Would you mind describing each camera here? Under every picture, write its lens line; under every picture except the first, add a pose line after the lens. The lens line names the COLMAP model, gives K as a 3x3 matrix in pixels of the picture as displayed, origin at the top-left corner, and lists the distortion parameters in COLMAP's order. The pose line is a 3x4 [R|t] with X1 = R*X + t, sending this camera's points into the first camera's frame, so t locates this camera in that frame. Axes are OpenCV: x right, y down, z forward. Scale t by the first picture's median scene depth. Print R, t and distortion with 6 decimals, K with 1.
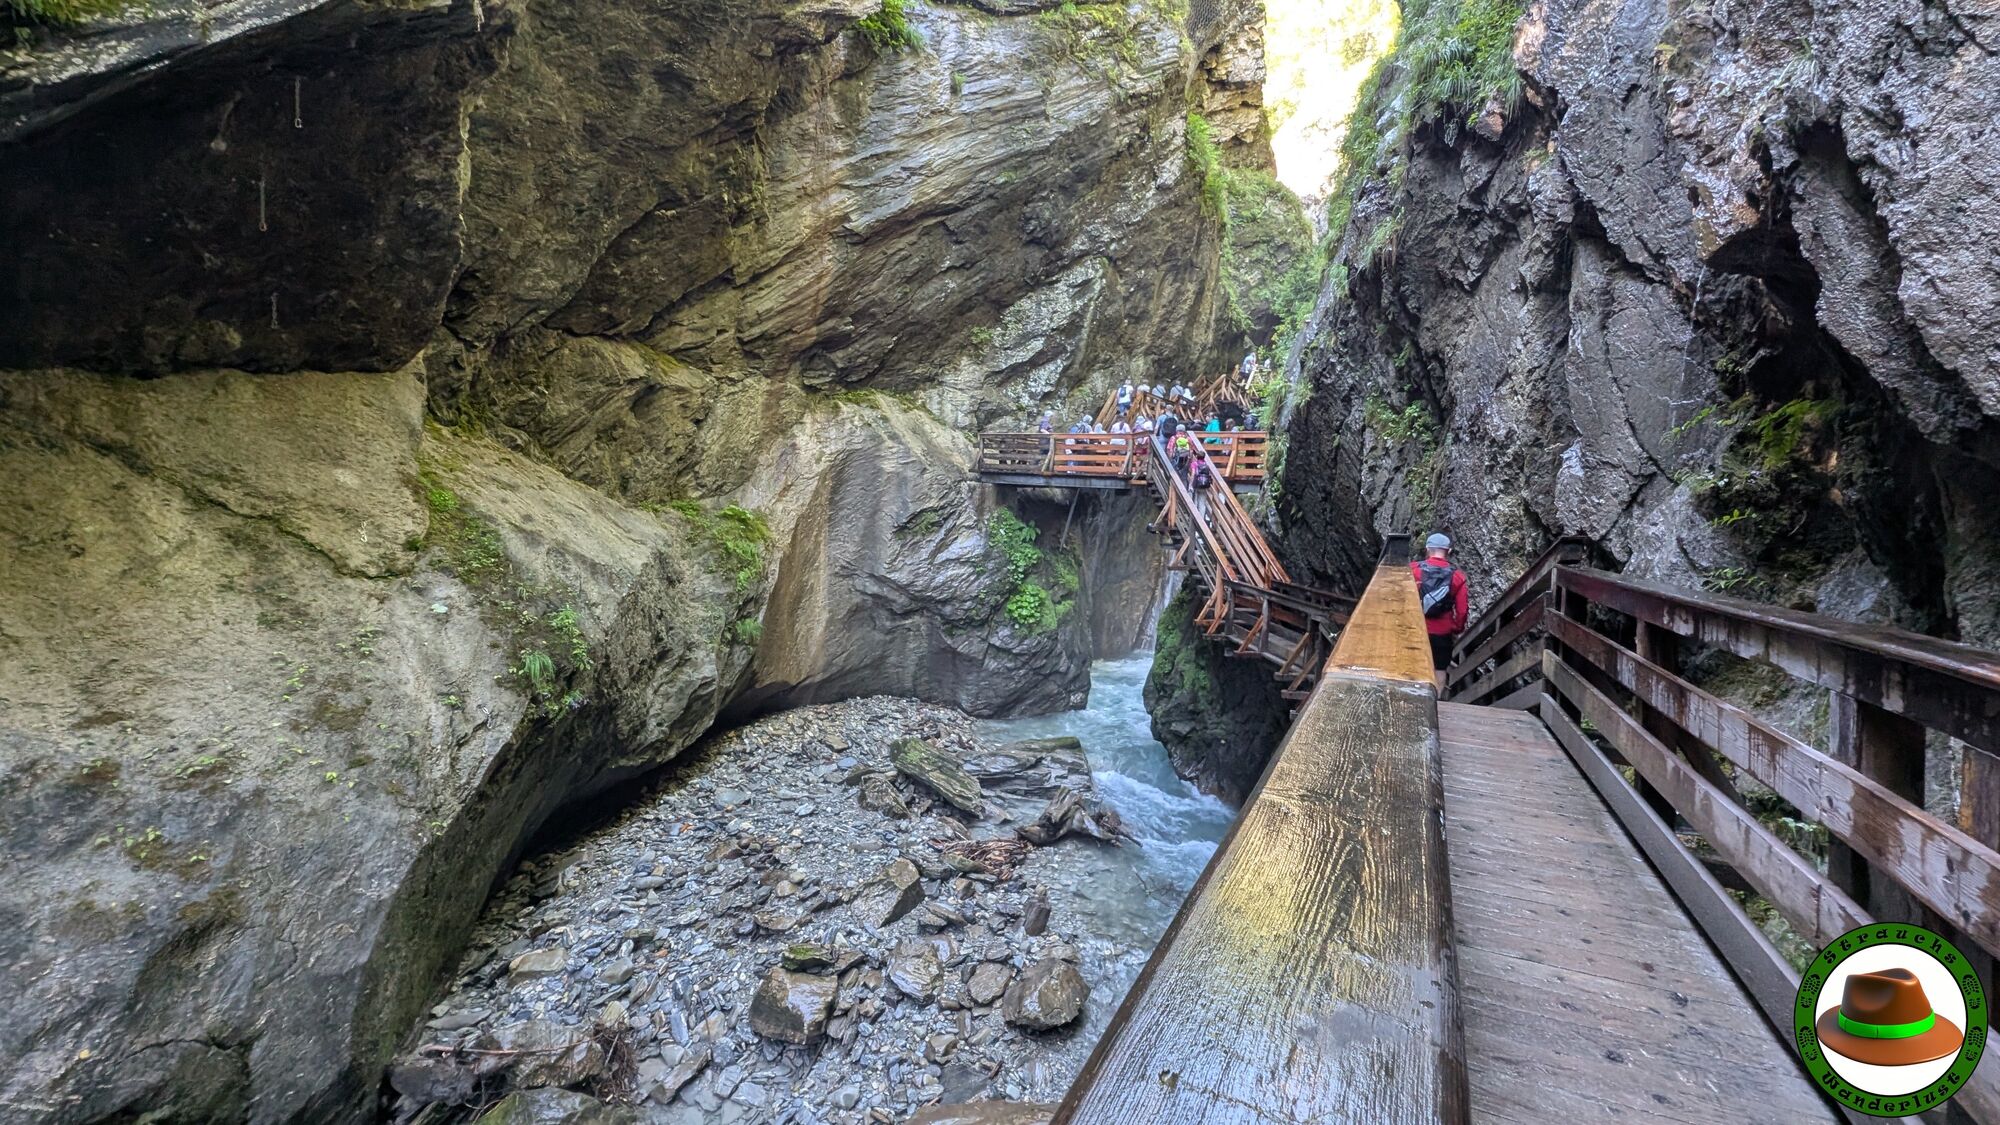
lens RADIAL K [[829.9, 0, 998.3], [0, 829.9, 555.0], [0, 0, 1]] dist [0.019778, 0.000451]
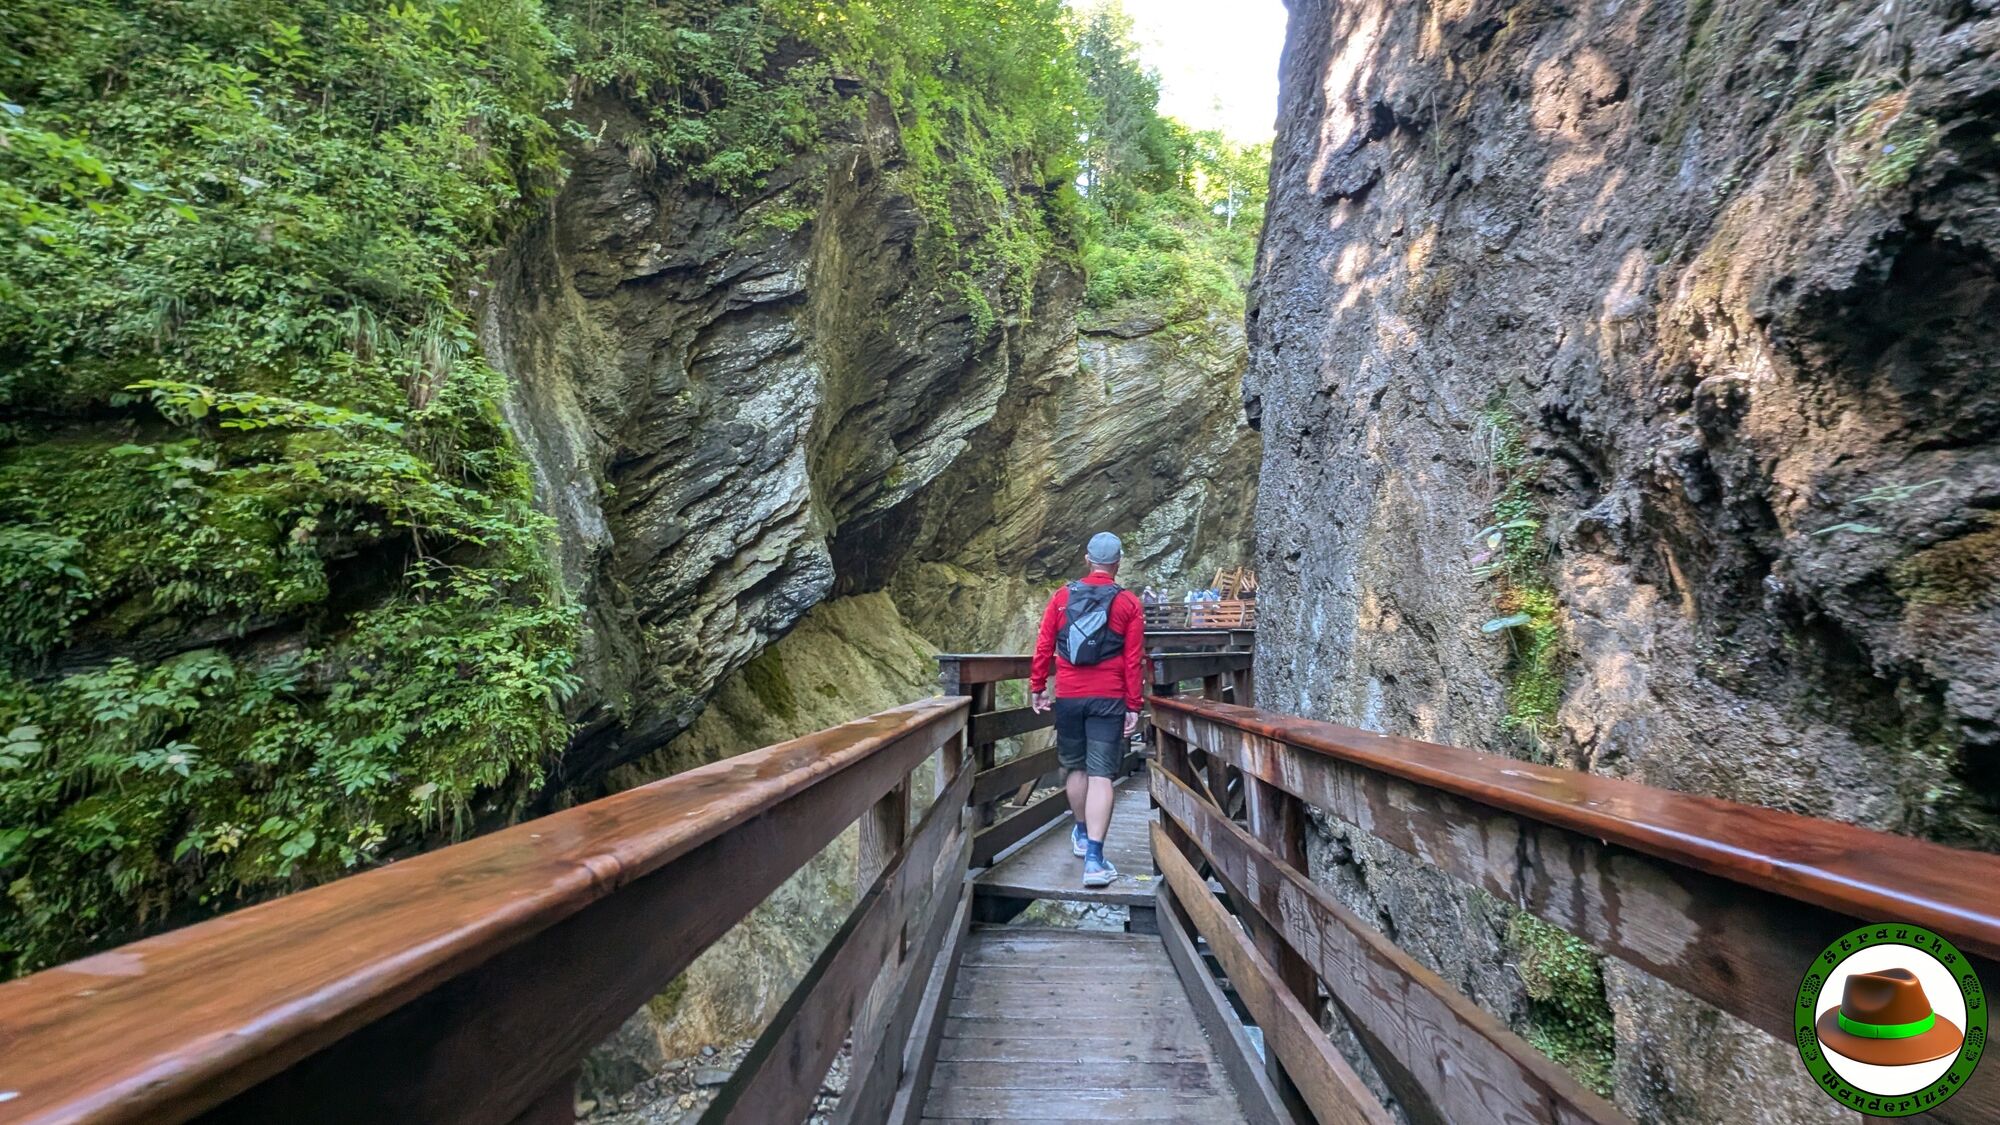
lens RADIAL K [[829.9, 0, 992.3], [0, 829.9, 548.9], [0, 0, 1]] dist [0.019778, 0.000451]
pose [[0.994540, -0.051371, -0.090837, -0.150569], [0.031791, 0.978216, -0.205140, 0.058617], [0.099396, 0.201132, 0.974508, -0.538113]]
